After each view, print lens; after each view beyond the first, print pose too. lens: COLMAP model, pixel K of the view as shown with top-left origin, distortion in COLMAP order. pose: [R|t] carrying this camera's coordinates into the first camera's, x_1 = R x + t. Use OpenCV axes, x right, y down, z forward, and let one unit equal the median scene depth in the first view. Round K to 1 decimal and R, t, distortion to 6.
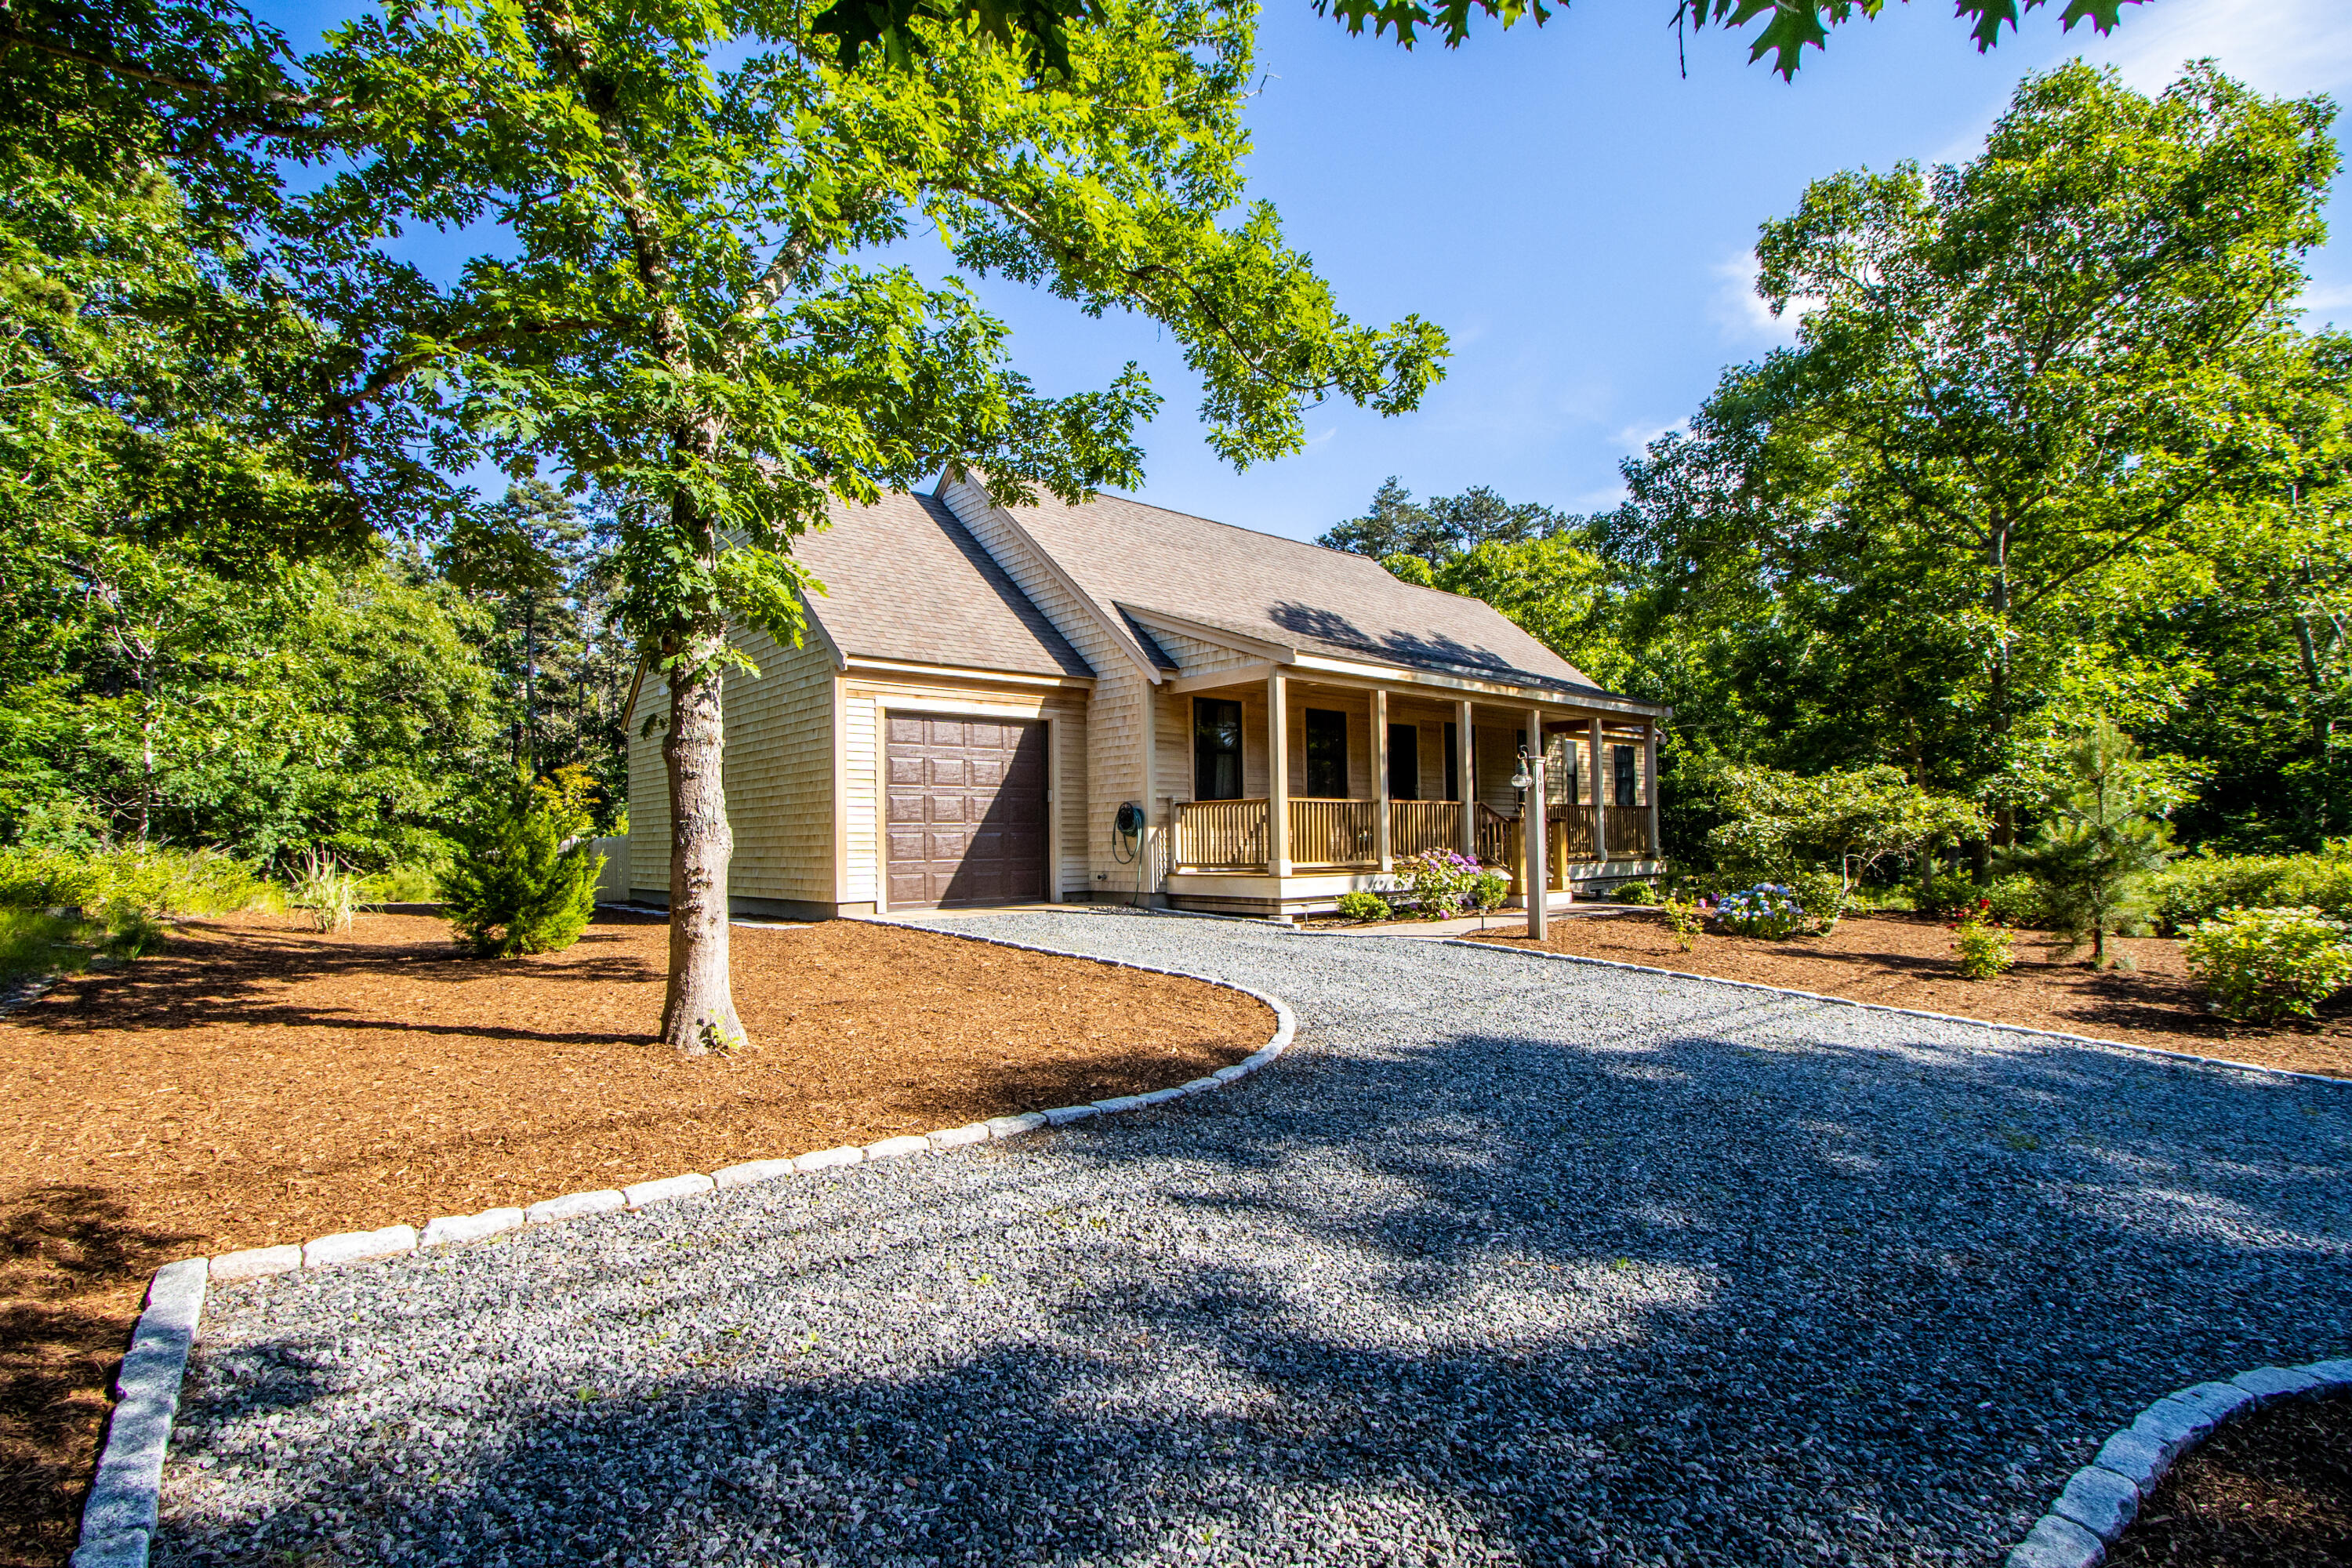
lens RADIAL K [[1110.9, 0, 1171.9], [0, 1110.9, 764.7], [0, 0, 1]] dist [0.002275, 0.000044]
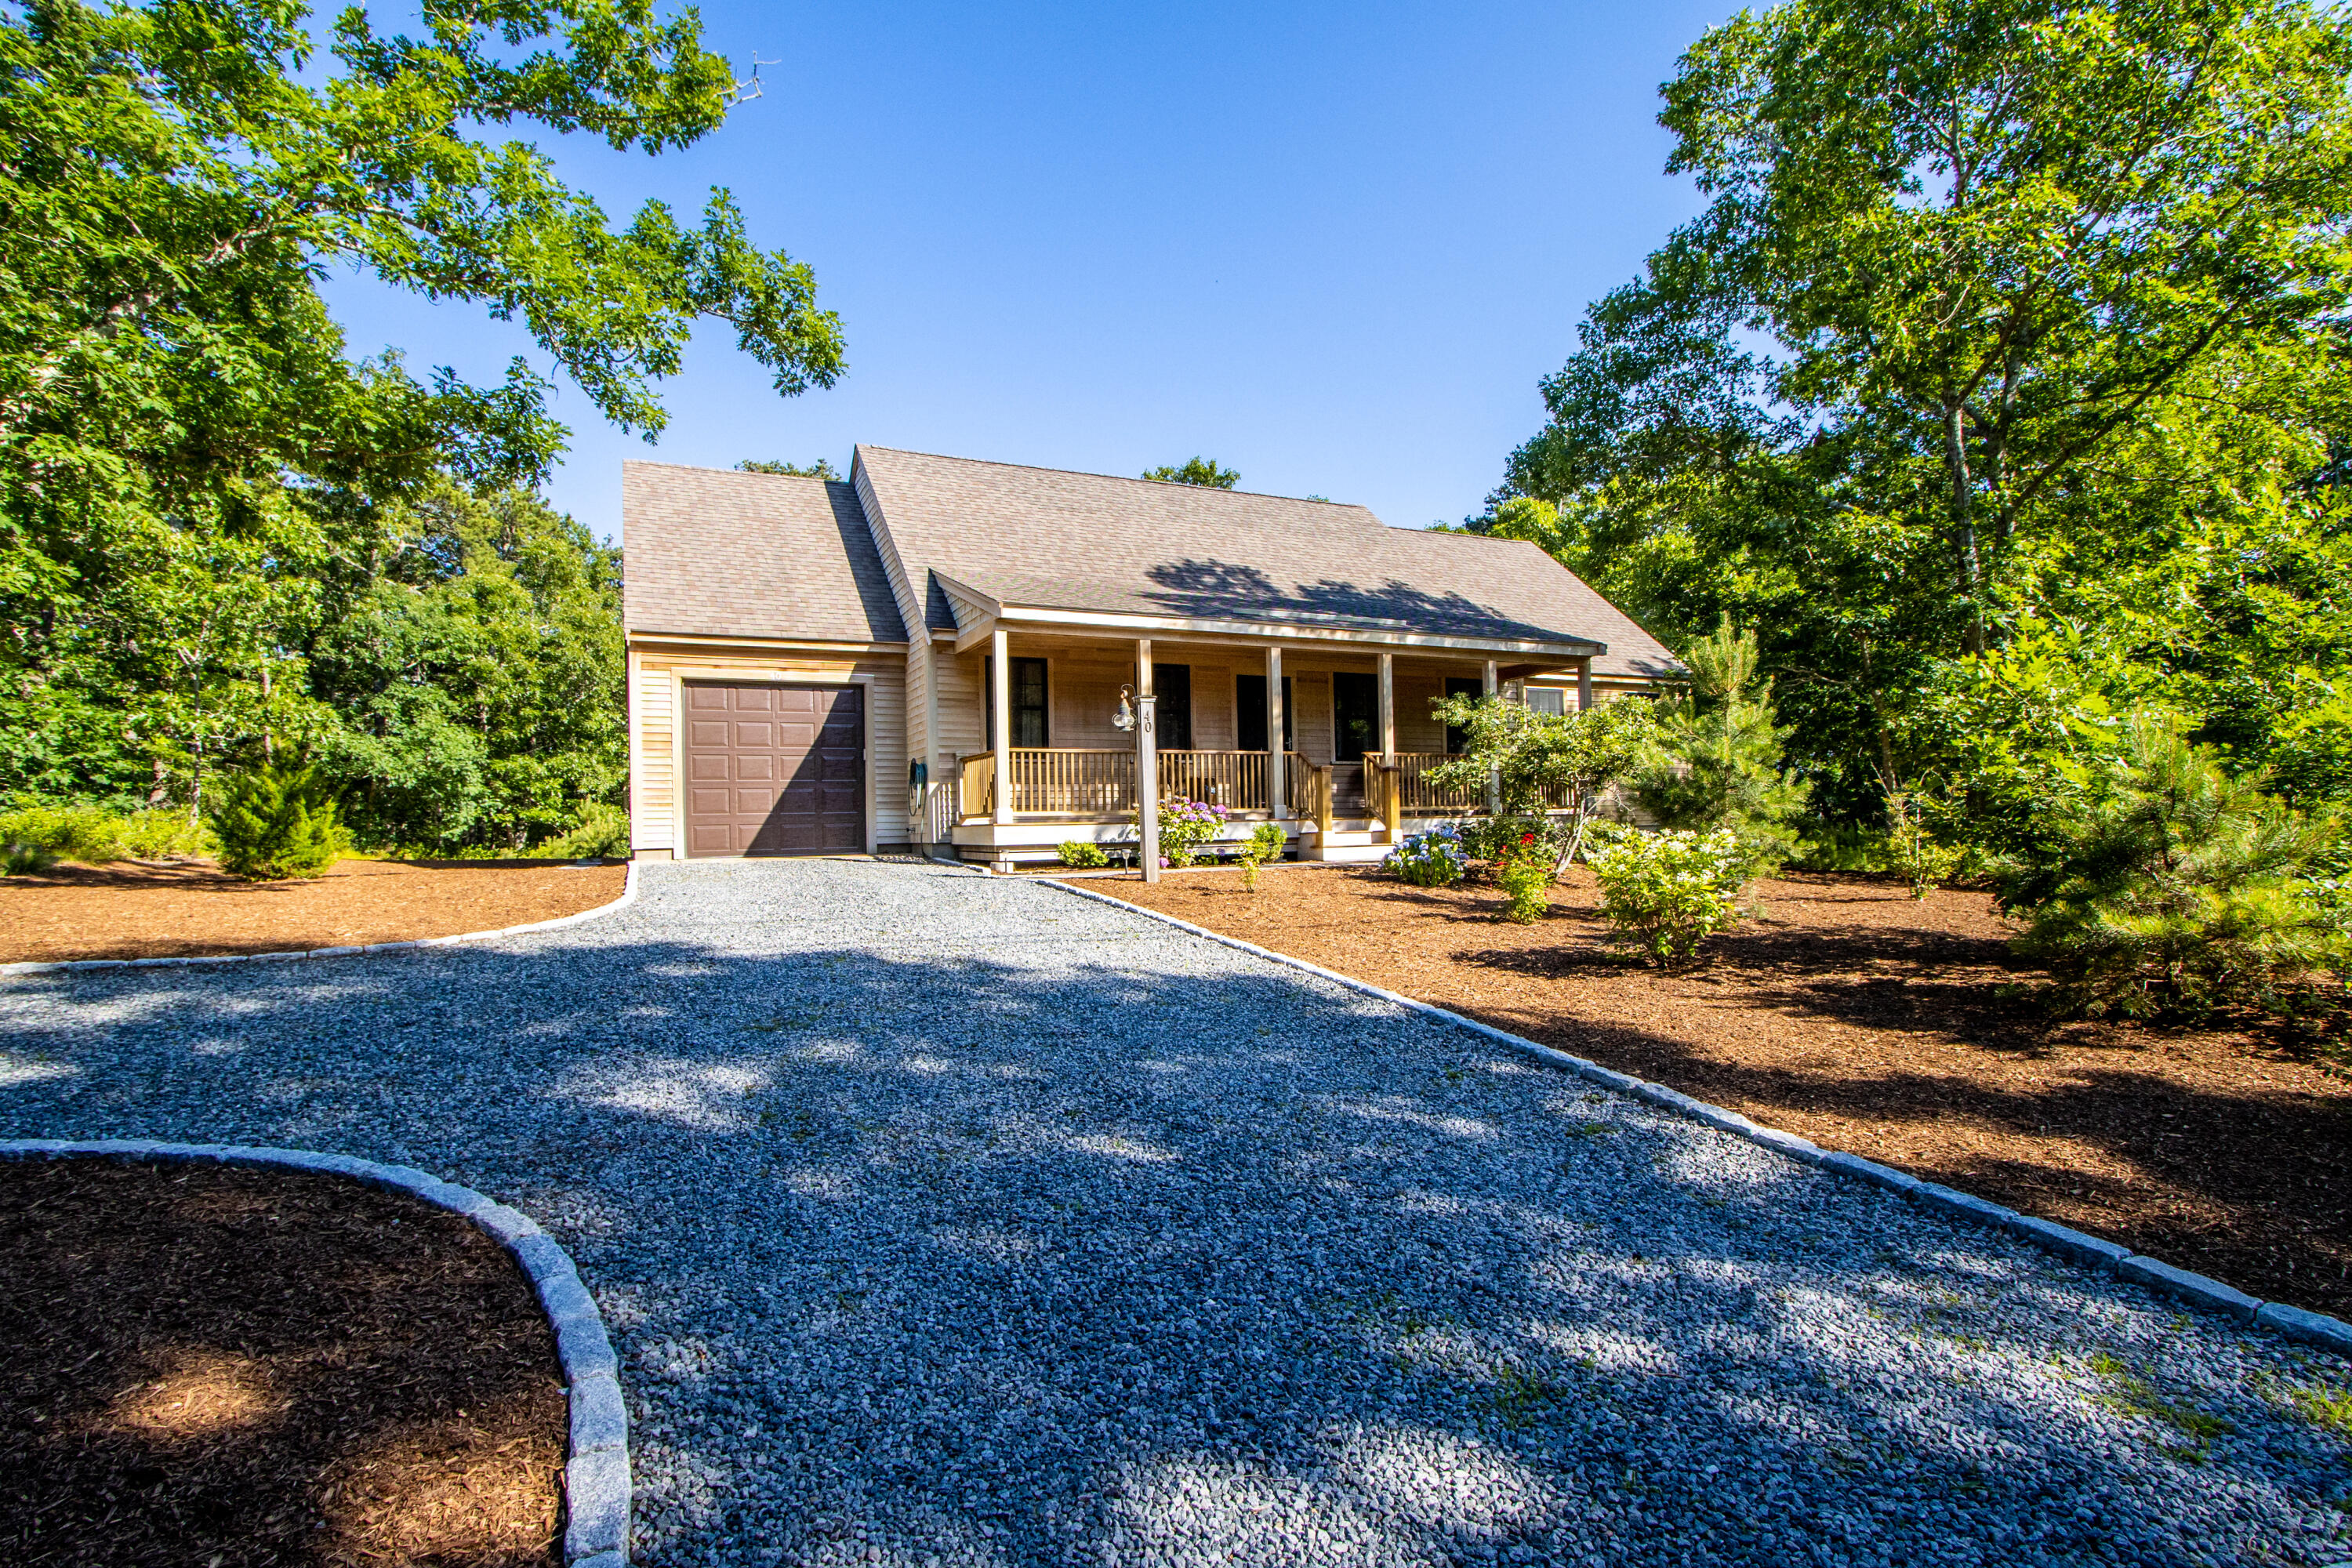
lens RADIAL K [[1140.0, 0, 1177.0], [0, 1140.0, 796.1], [0, 0, 1]] dist [-0.013272, -0.000437]
pose [[0.963027, -0.013747, -0.269053, 0.489040], [0.025438, 0.998875, 0.040012, 0.032583], [0.268201, -0.045376, 0.962294, 0.020317]]
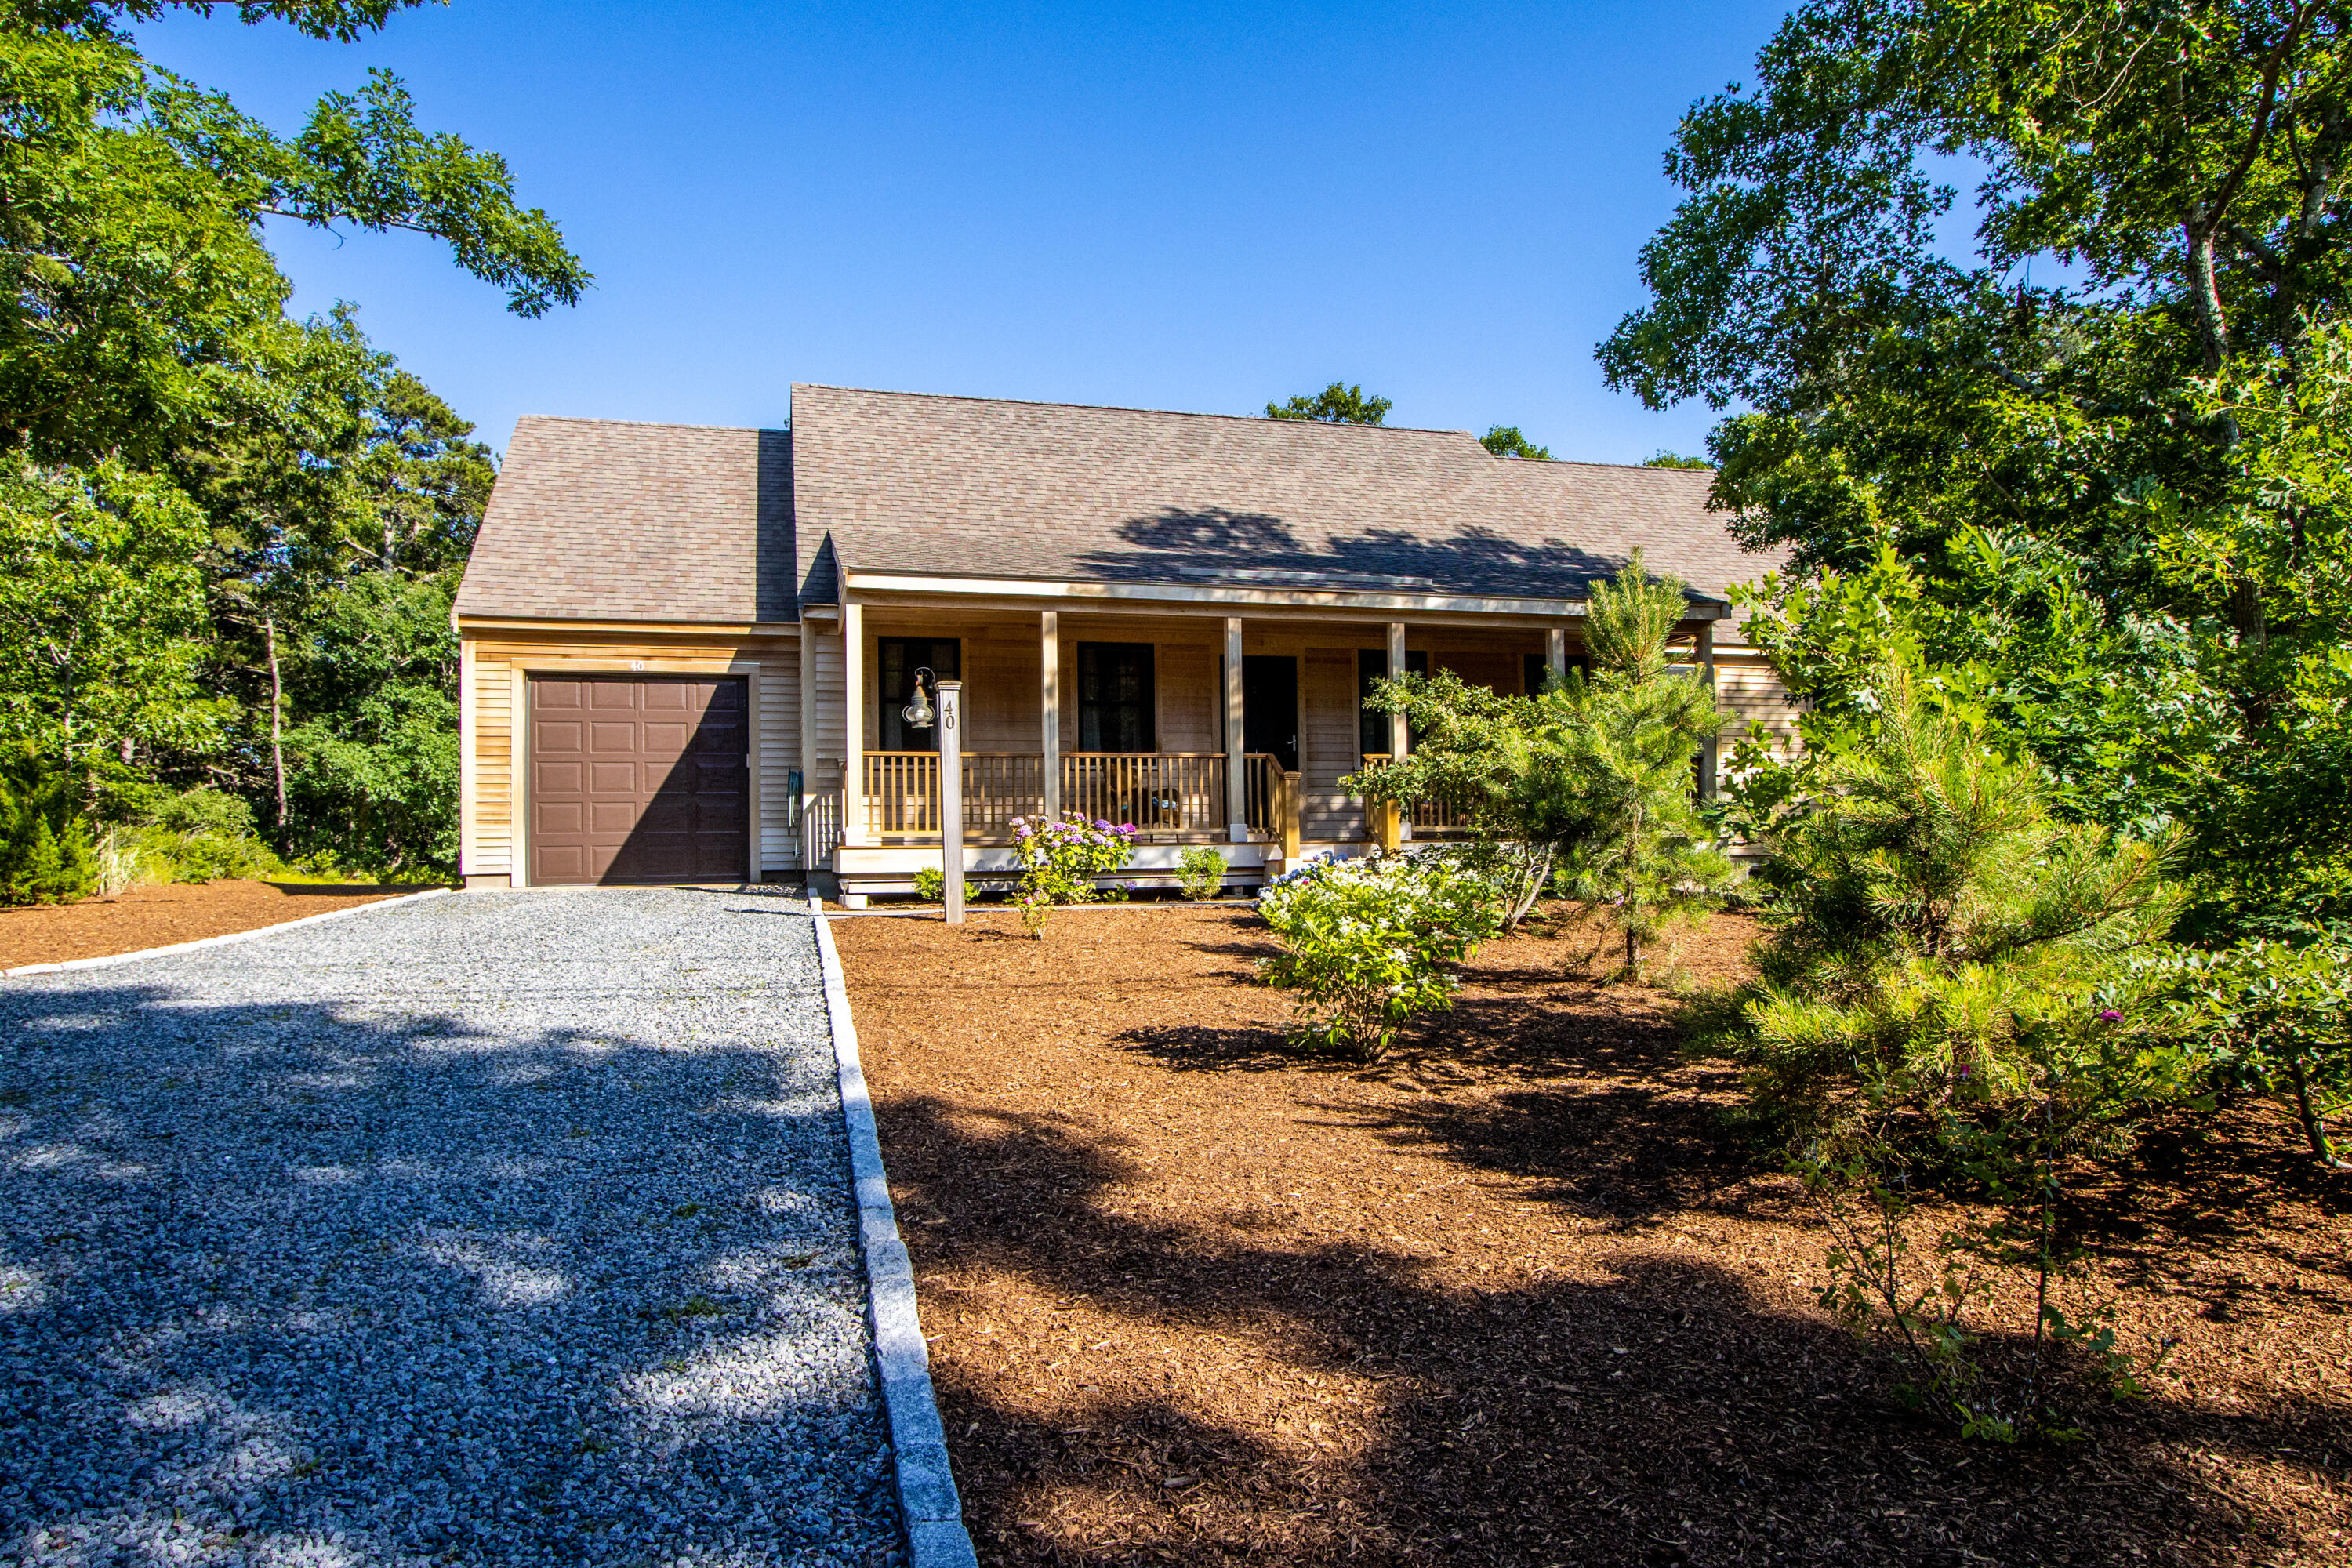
lens RADIAL K [[1415.6, 0, 1176.0], [0, 1415.6, 784.0], [0, 0, 1]] dist [-0.005500, 0.000174]
pose [[0.899437, -0.022004, -0.436496, 0.696424], [0.031076, 0.999424, 0.013653, 0.042512], [0.435944, -0.025844, 0.899603, 0.148821]]
